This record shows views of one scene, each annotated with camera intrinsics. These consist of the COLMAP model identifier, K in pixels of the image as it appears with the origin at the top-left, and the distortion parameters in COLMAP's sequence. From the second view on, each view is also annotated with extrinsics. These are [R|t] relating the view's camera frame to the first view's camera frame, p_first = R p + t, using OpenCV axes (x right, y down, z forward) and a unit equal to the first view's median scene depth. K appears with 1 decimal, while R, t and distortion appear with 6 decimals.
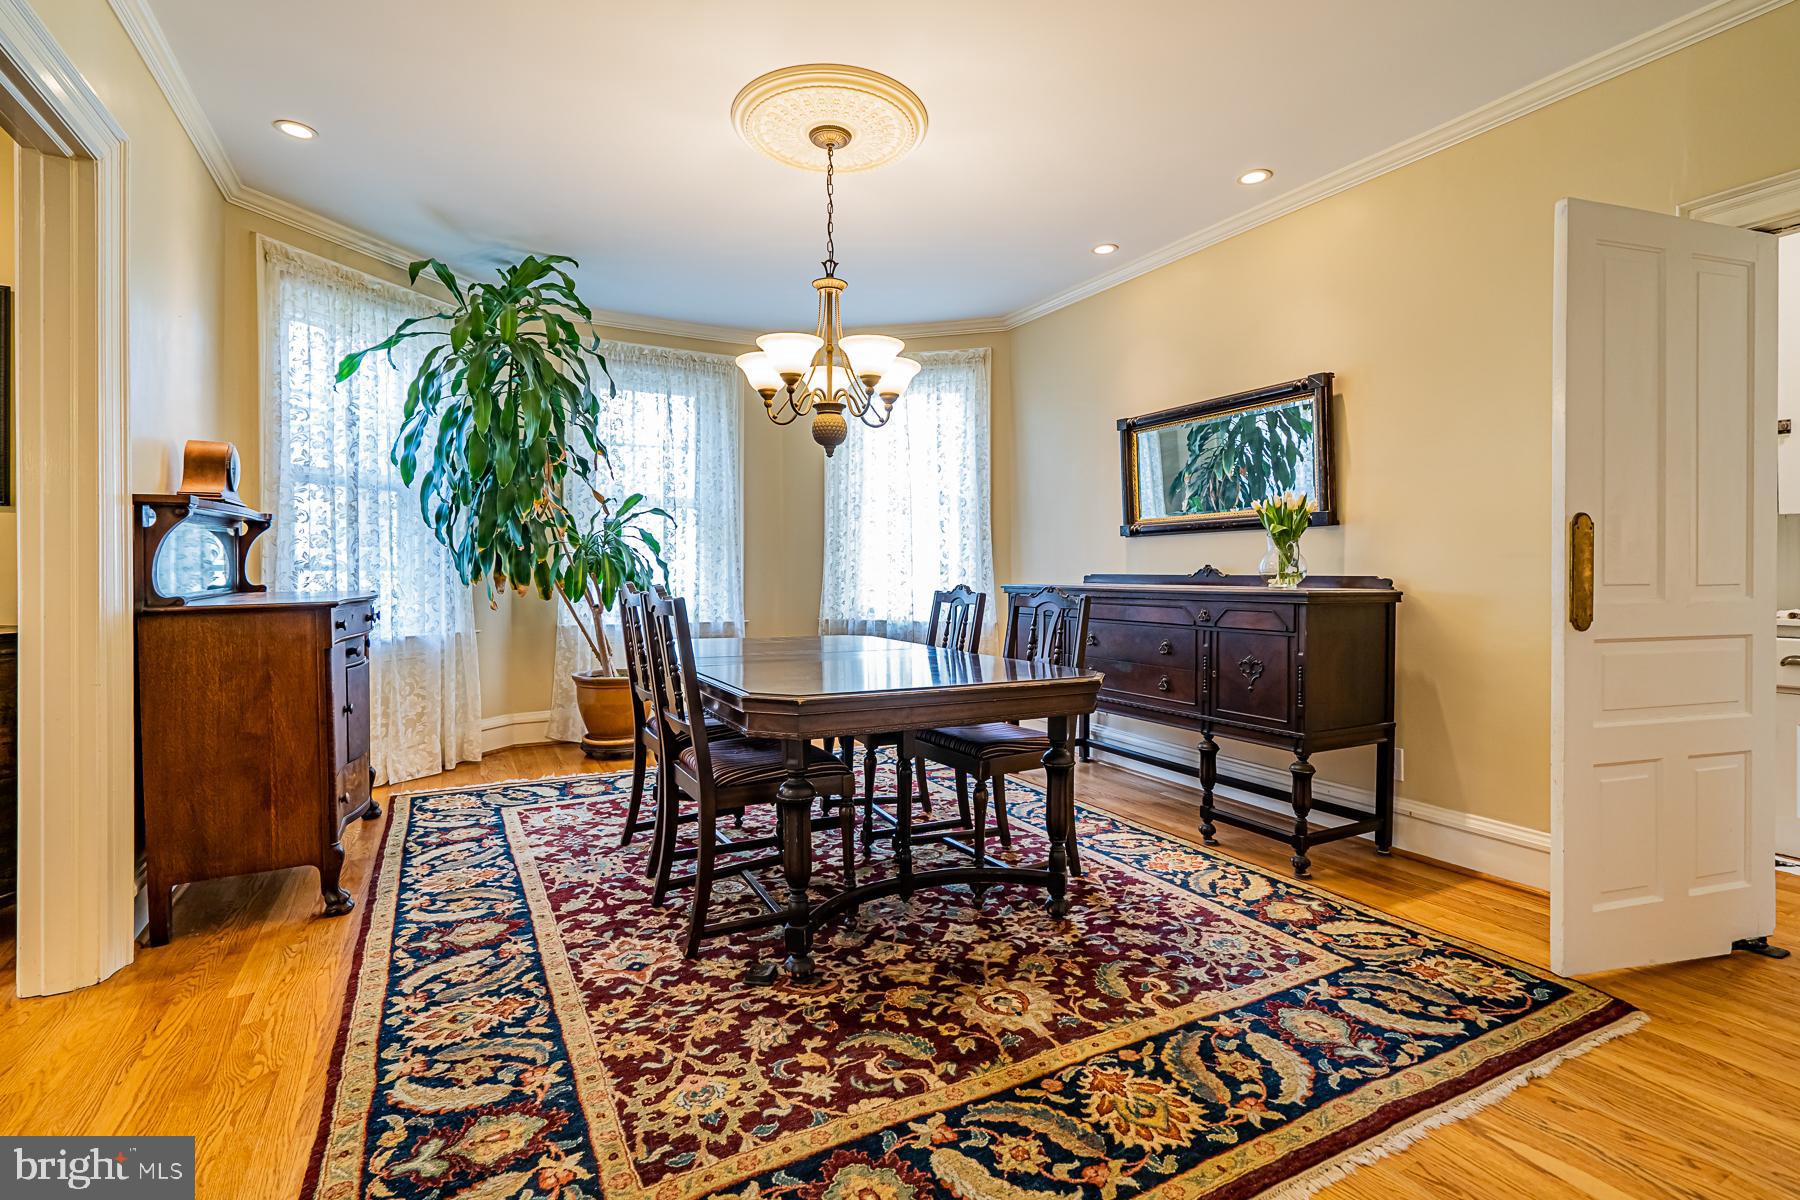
lens RADIAL K [[839.5, 0, 871.3], [0, 839.5, 594.0], [0, 0, 1]] dist [-0.007692, 0.003220]
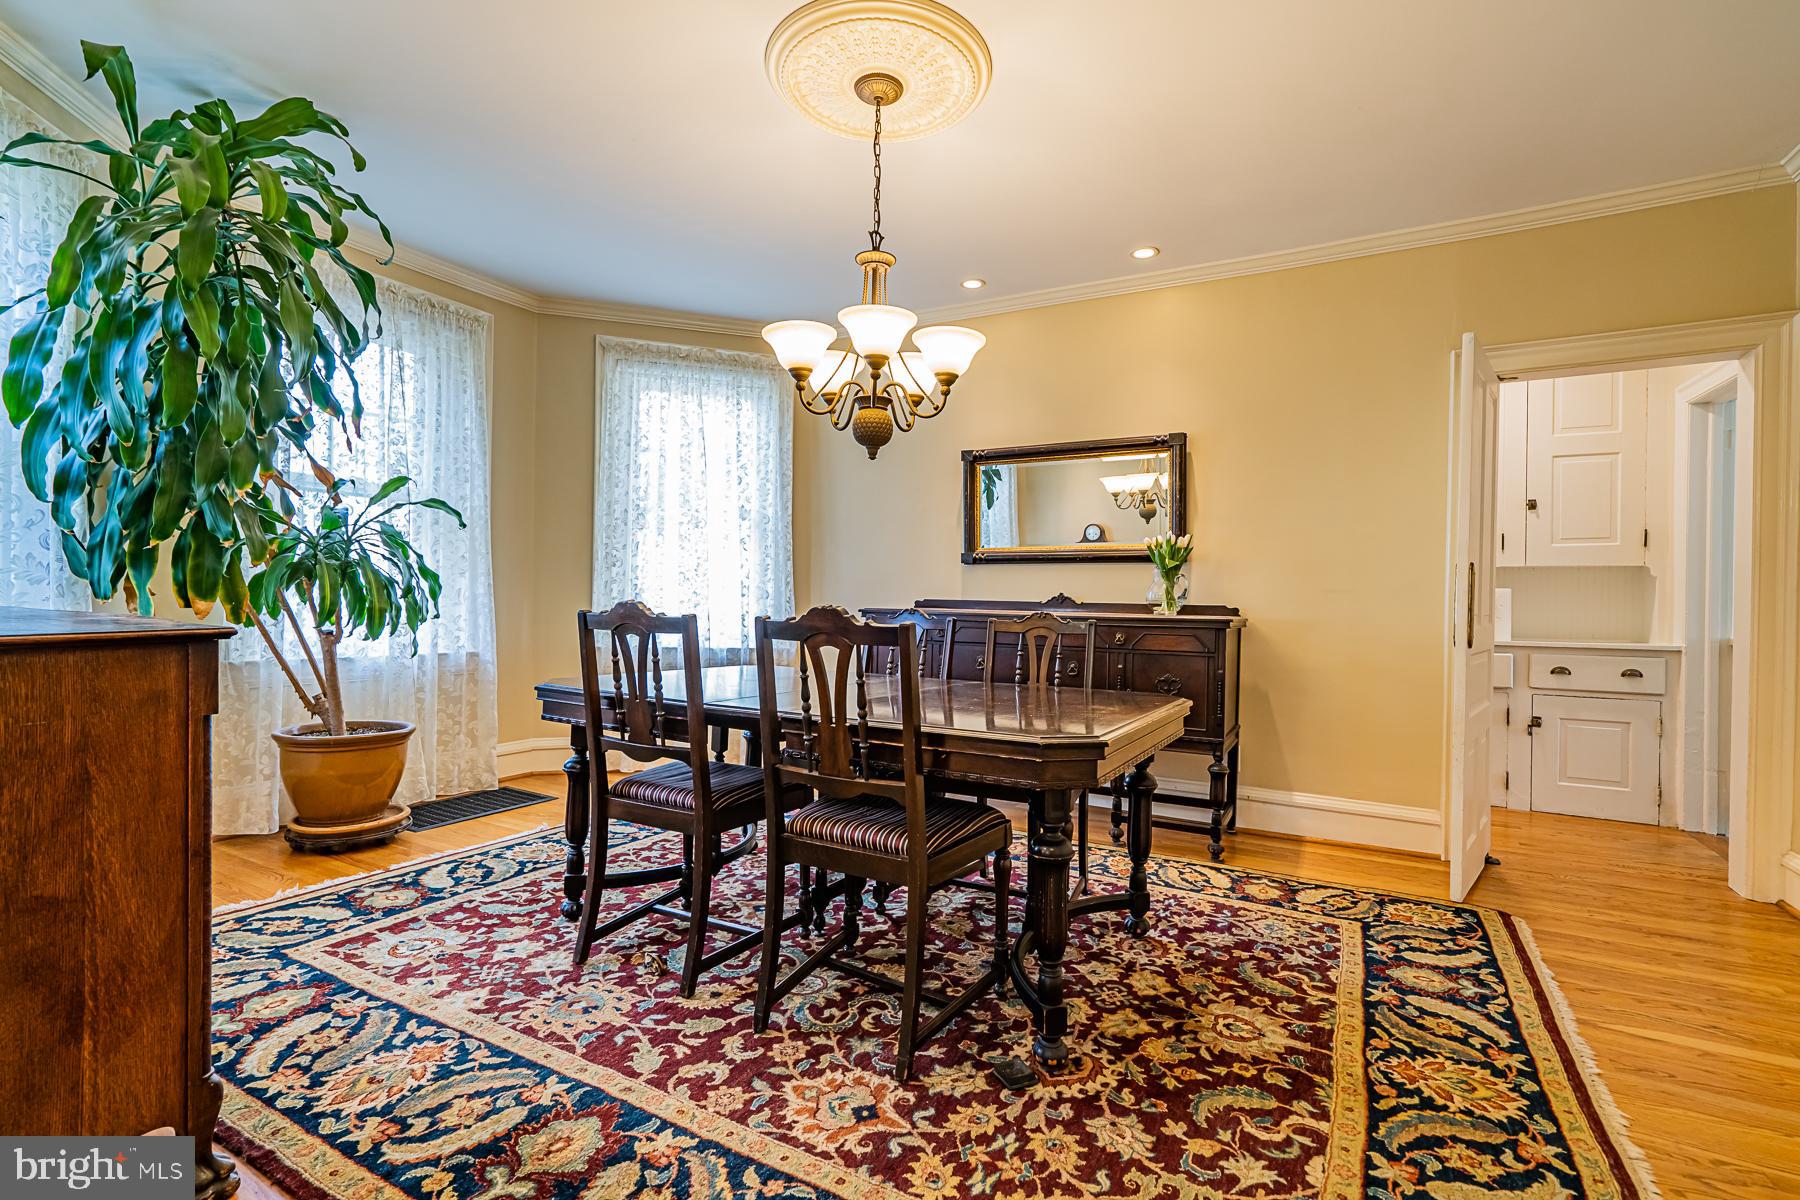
lens RADIAL K [[839.5, 0, 872.9], [0, 839.5, 615.7], [0, 0, 1]] dist [-0.007692, 0.003220]
pose [[0.836075, 0.006281, 0.548580, -0.600413], [-0.004691, 0.999980, -0.004299, 0.001734], [-0.548596, 0.001021, 0.836087, 0.321211]]
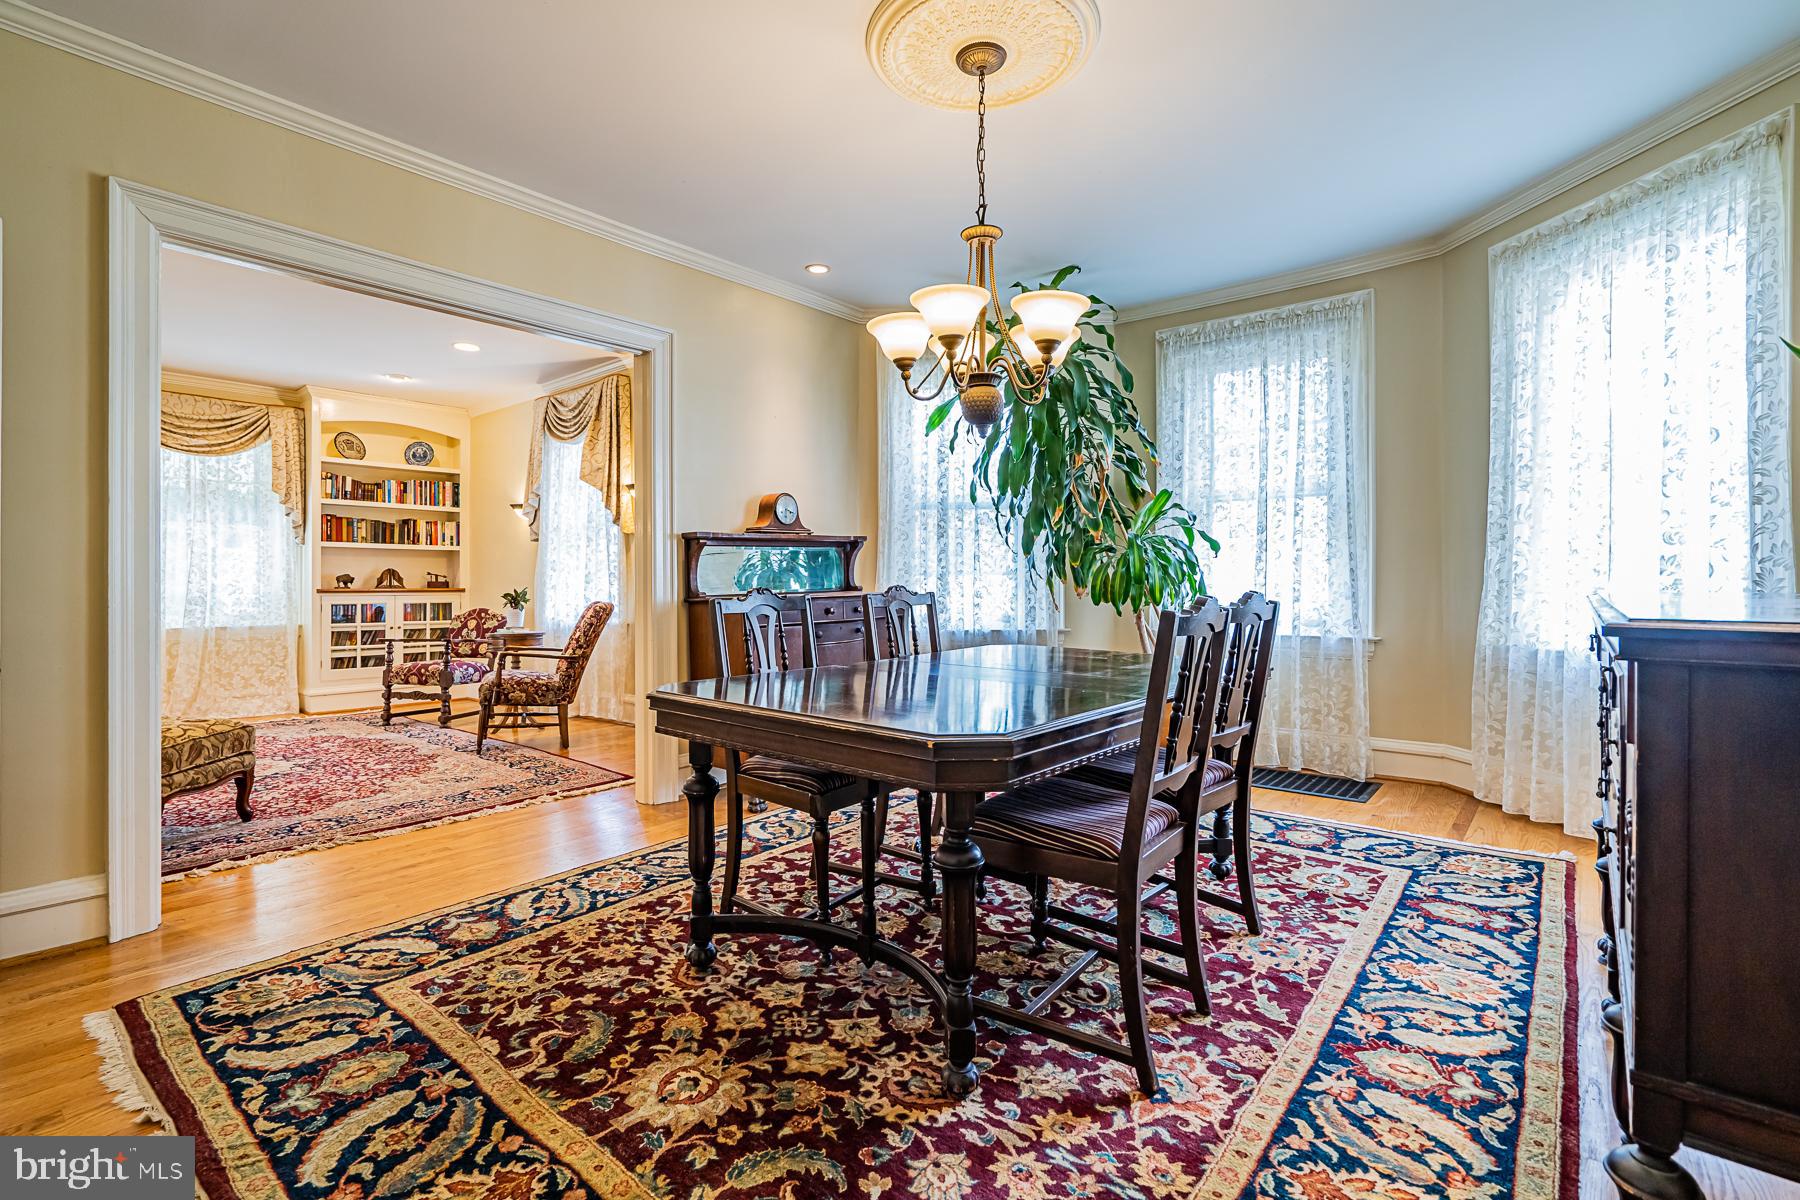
lens RADIAL K [[839.5, 0, 890.4], [0, 839.5, 582.6], [0, 0, 1]] dist [-0.007692, 0.003220]
pose [[0.380227, 0.007767, -0.924860, 0.795034], [-0.025474, 0.999673, -0.002078, -0.010362], [0.924542, 0.024350, 0.380301, 0.684910]]
